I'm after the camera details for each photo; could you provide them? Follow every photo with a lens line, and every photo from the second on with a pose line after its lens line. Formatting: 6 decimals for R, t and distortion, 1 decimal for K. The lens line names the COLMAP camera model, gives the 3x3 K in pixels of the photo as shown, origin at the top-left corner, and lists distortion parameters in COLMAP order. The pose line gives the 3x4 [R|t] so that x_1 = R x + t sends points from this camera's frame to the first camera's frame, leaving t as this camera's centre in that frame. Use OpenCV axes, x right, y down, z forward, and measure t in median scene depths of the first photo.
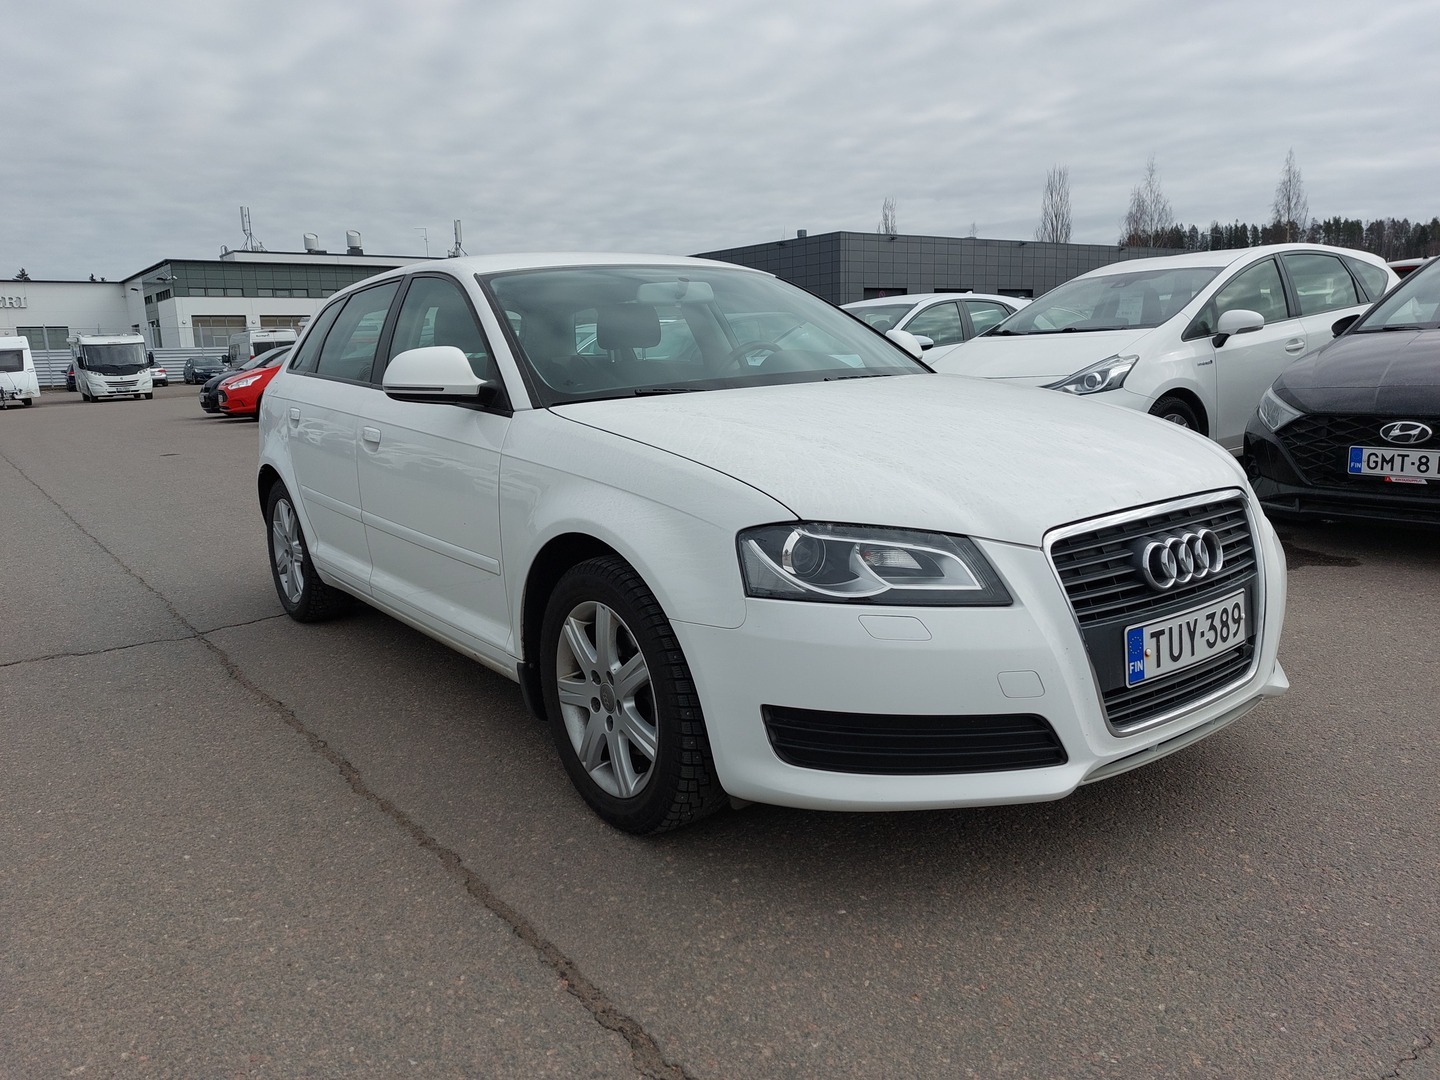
lens RADIAL K [[1022.5, 0, 669.9], [0, 1022.5, 595.8], [0, 0, 1]] dist [0.102439, -0.062725]
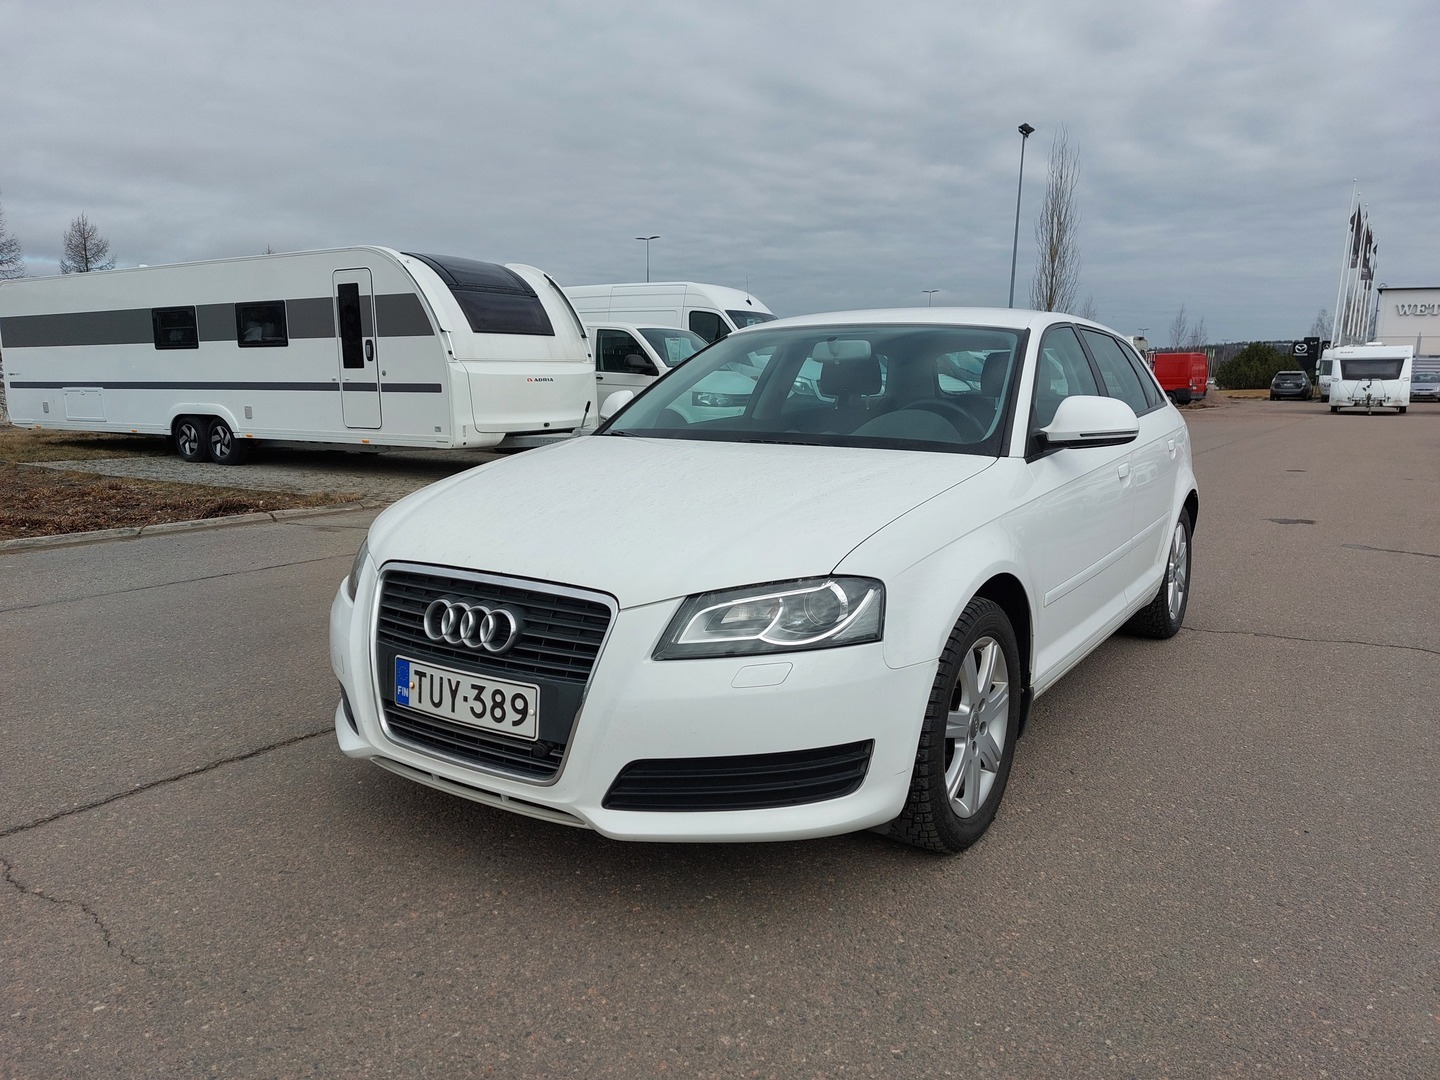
lens RADIAL K [[1039.7, 0, 722.0], [0, 1039.7, 580.1], [0, 0, 1]] dist [0.038910, -0.062572]
pose [[0.340880, 0.224906, -0.912808, 0.119683], [-0.236599, 0.960233, 0.148235, -0.023336], [0.909847, 0.165439, 0.380537, 0.062443]]
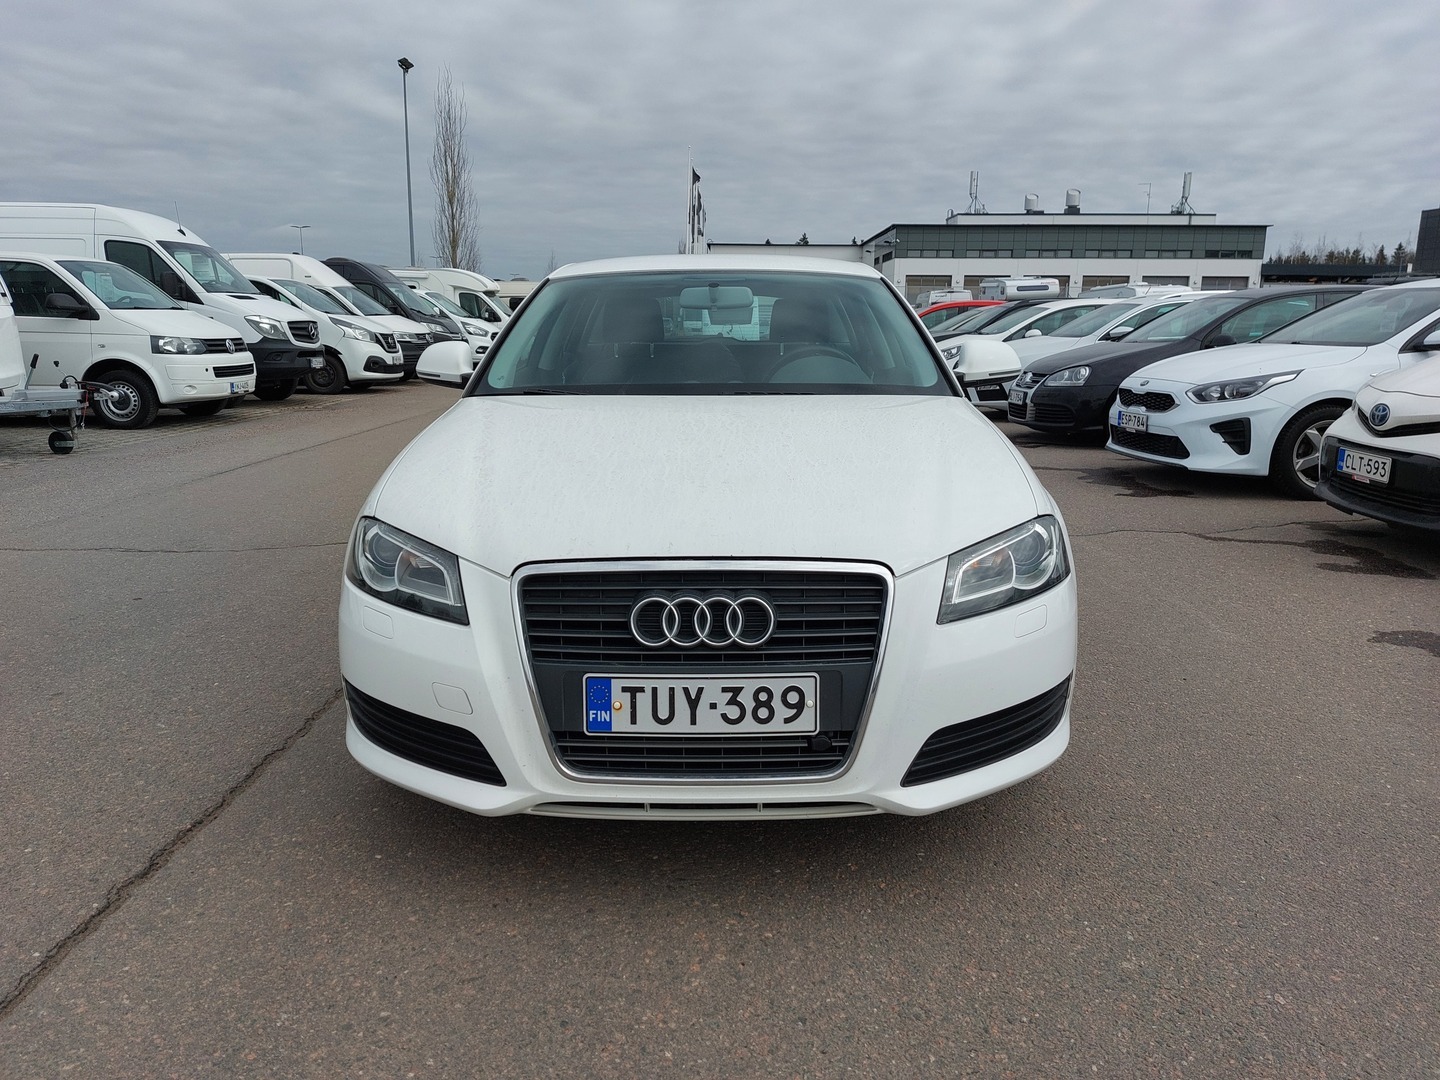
lens RADIAL K [[1056.3, 0, 720.0], [0, 1056.3, 540.0], [0, 0, 1]] dist [0.055281, -0.050073]
pose [[0.803364, 0.163780, -0.572523, 0.079564], [-0.172751, 0.984188, 0.039139, -0.011404], [0.569880, 0.067461, 0.818954, 0.016608]]
